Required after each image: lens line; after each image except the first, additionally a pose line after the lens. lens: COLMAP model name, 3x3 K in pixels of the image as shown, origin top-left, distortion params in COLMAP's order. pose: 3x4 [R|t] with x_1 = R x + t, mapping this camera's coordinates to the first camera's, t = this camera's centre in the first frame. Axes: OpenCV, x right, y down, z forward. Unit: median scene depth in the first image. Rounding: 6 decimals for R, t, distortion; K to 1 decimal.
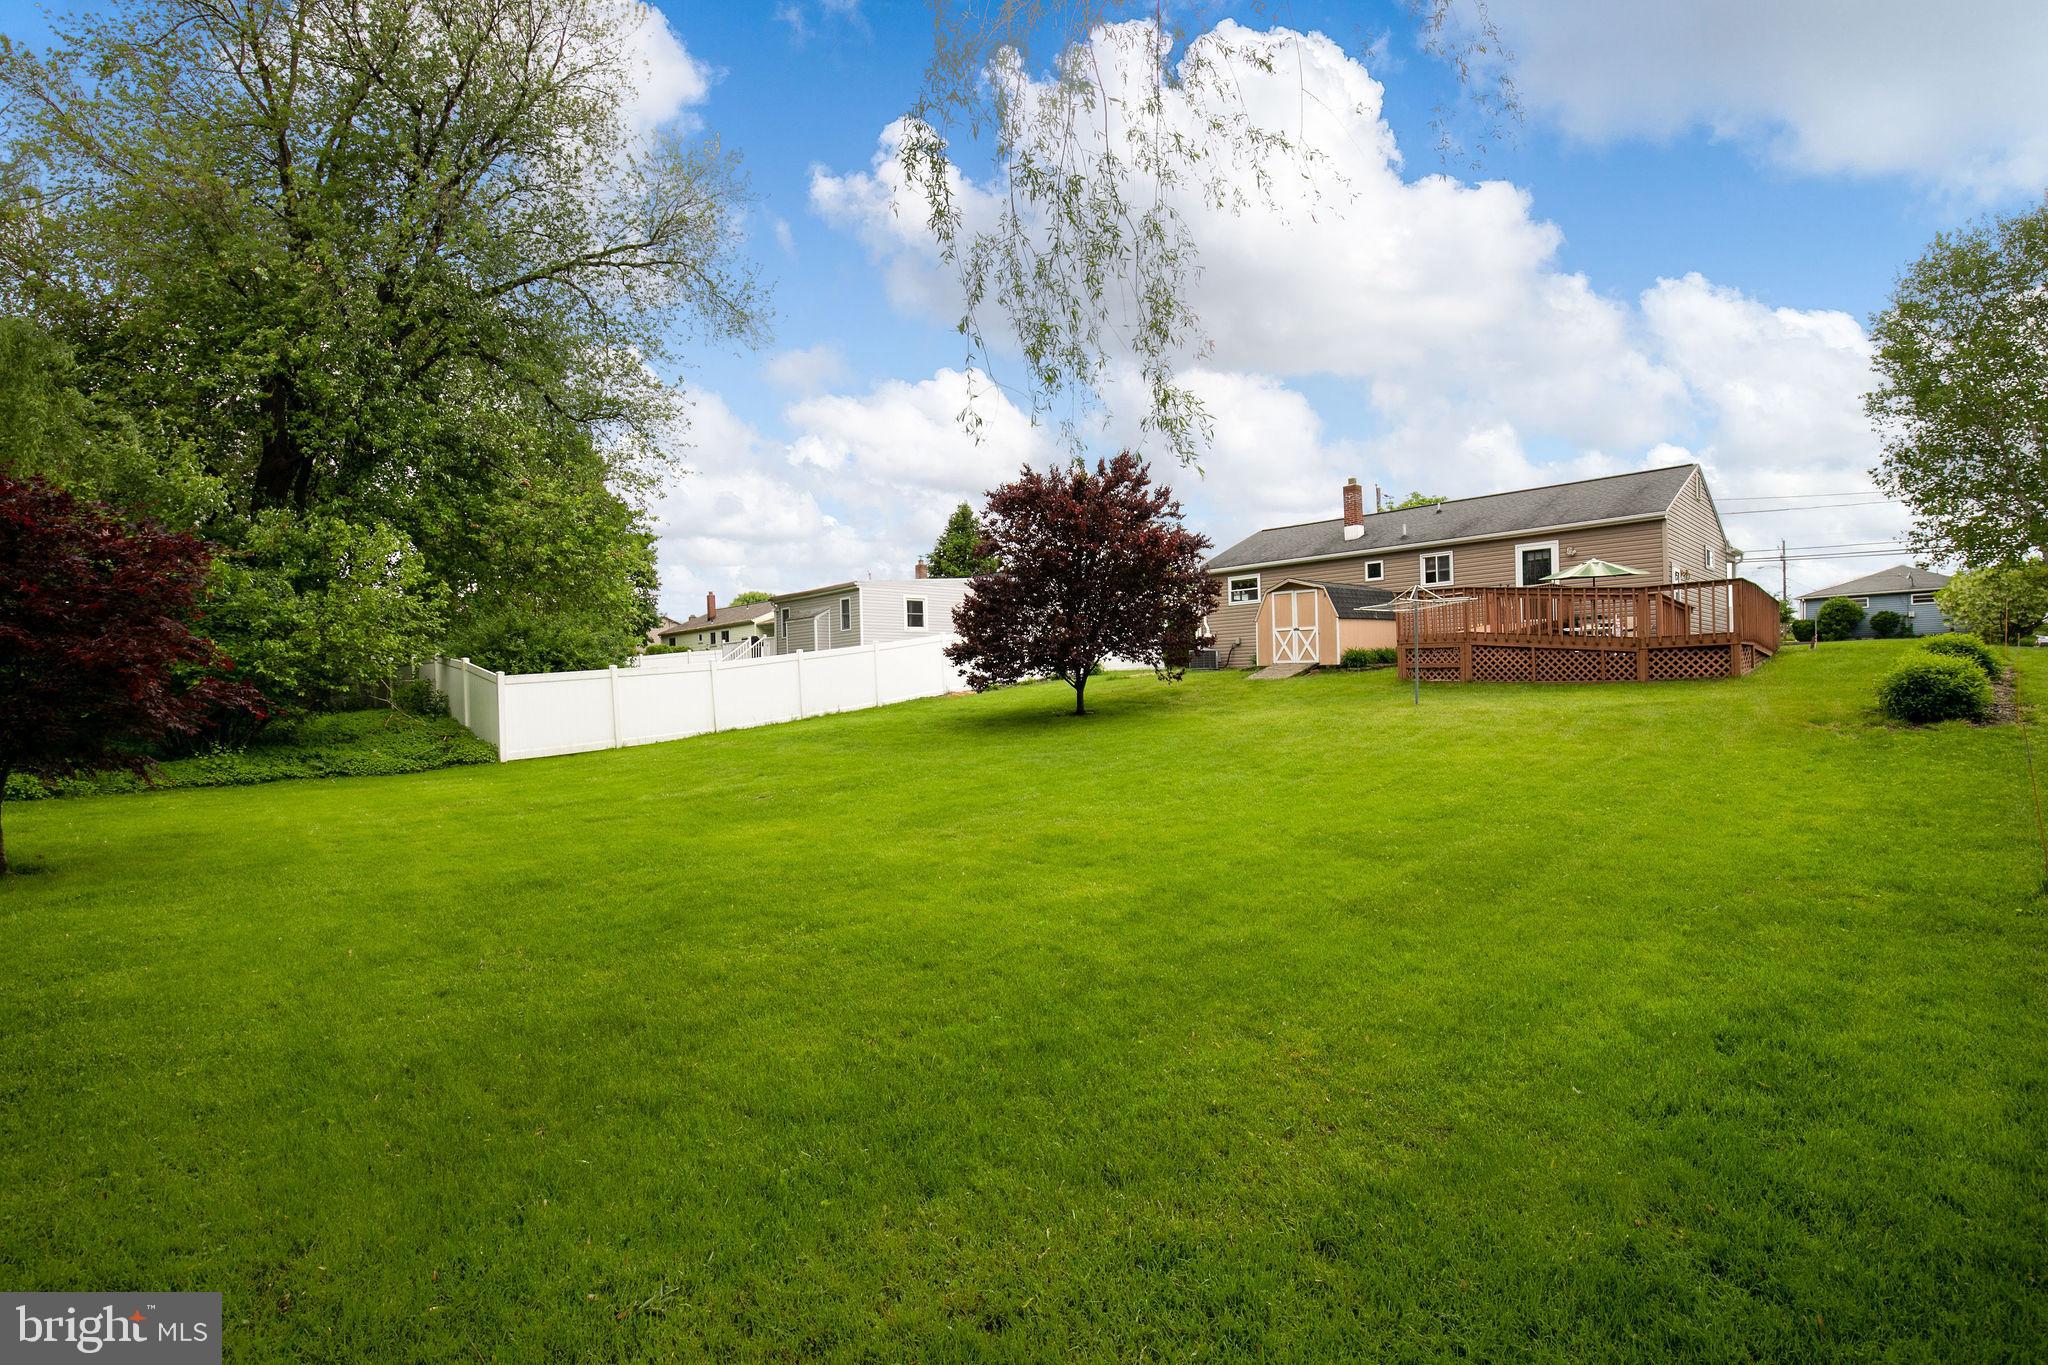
lens RADIAL K [[955.3, 0, 1030.0], [0, 955.3, 687.5], [0, 0, 1]] dist [0.002725, 0.000225]
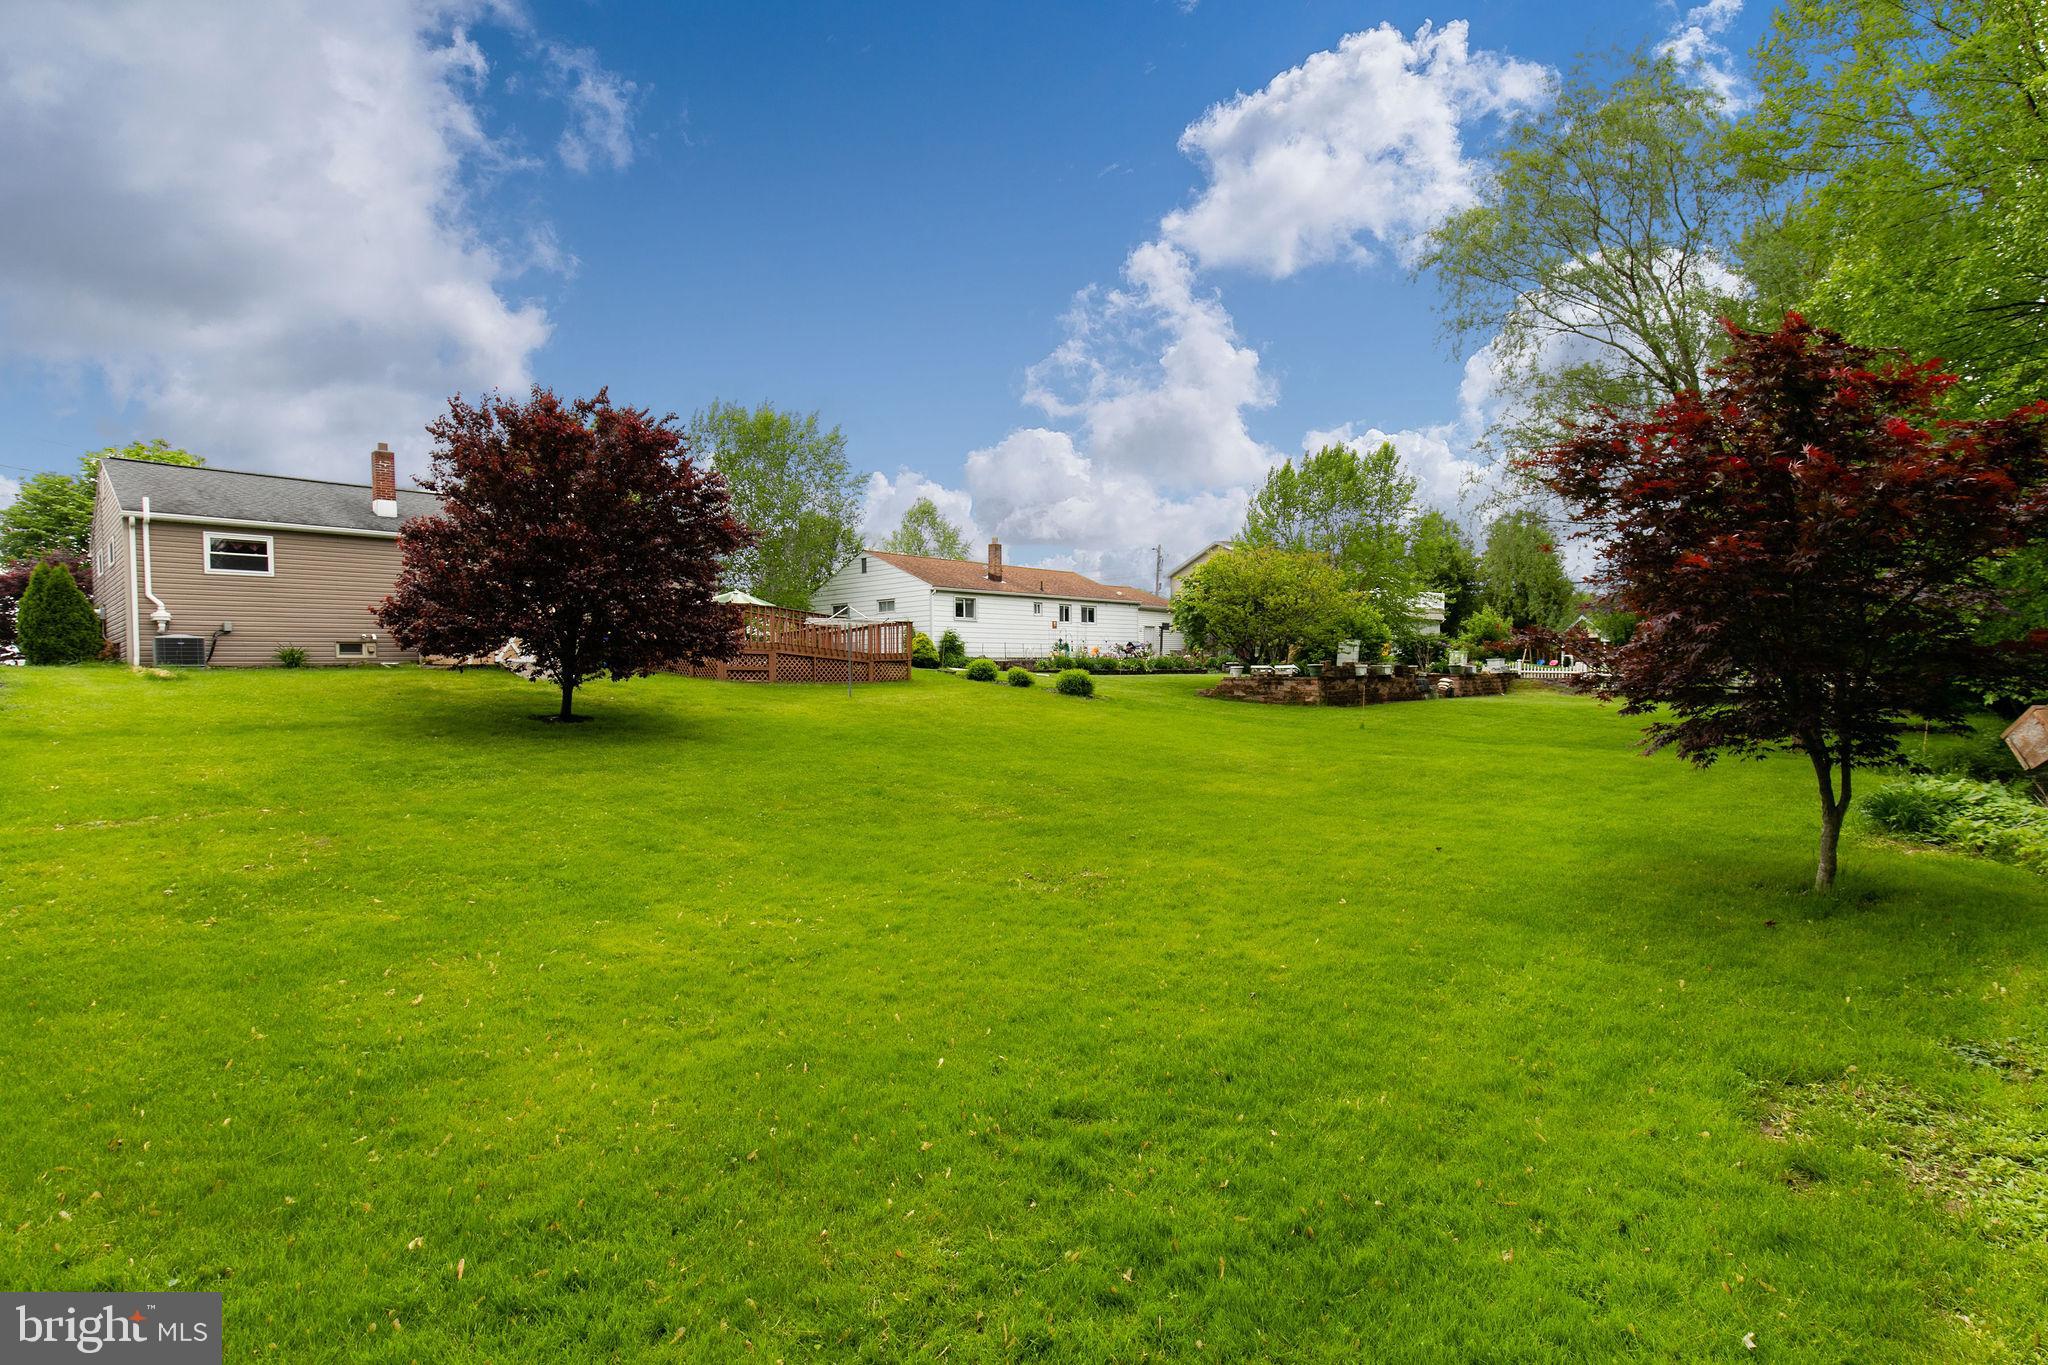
lens RADIAL K [[955.3, 0, 1030.0], [0, 955.3, 687.5], [0, 0, 1]] dist [0.002725, 0.000225]
pose [[-0.034967, 0.006075, 0.999370, -0.598127], [0.013037, 0.999899, -0.005622, 0.008327], [-0.999303, 0.012833, -0.035043, 0.537422]]
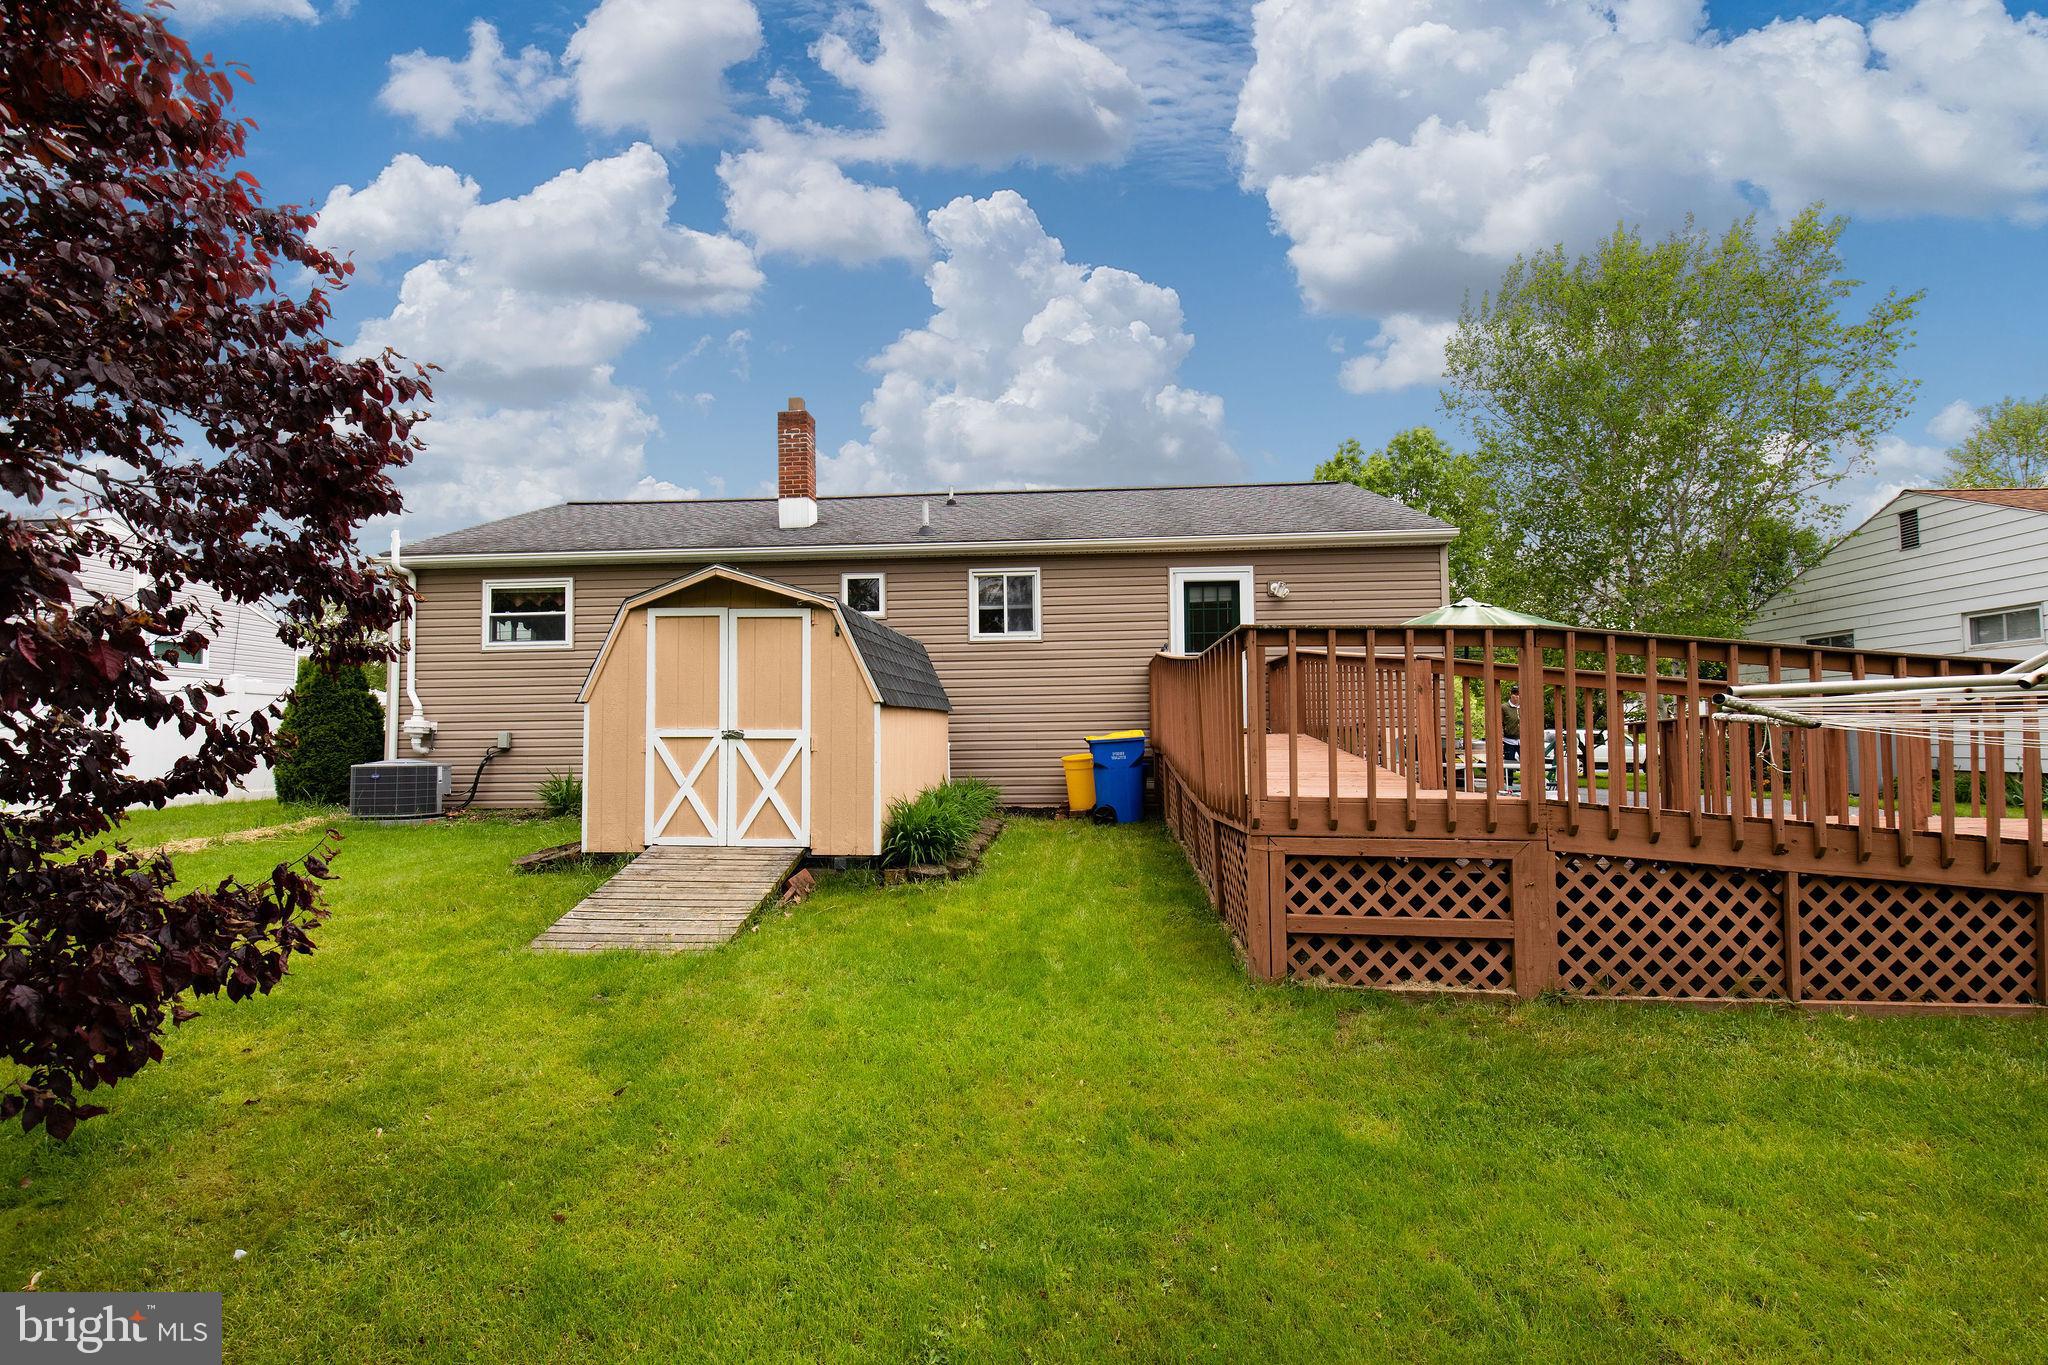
lens RADIAL K [[955.3, 0, 1030.0], [0, 955.3, 687.5], [0, 0, 1]] dist [0.002725, 0.000225]
pose [[0.737979, 0.053938, 0.672665, 0.134447], [-0.006647, 0.997333, -0.072680, -0.052609], [-0.674791, 0.049165, 0.736369, 0.679806]]
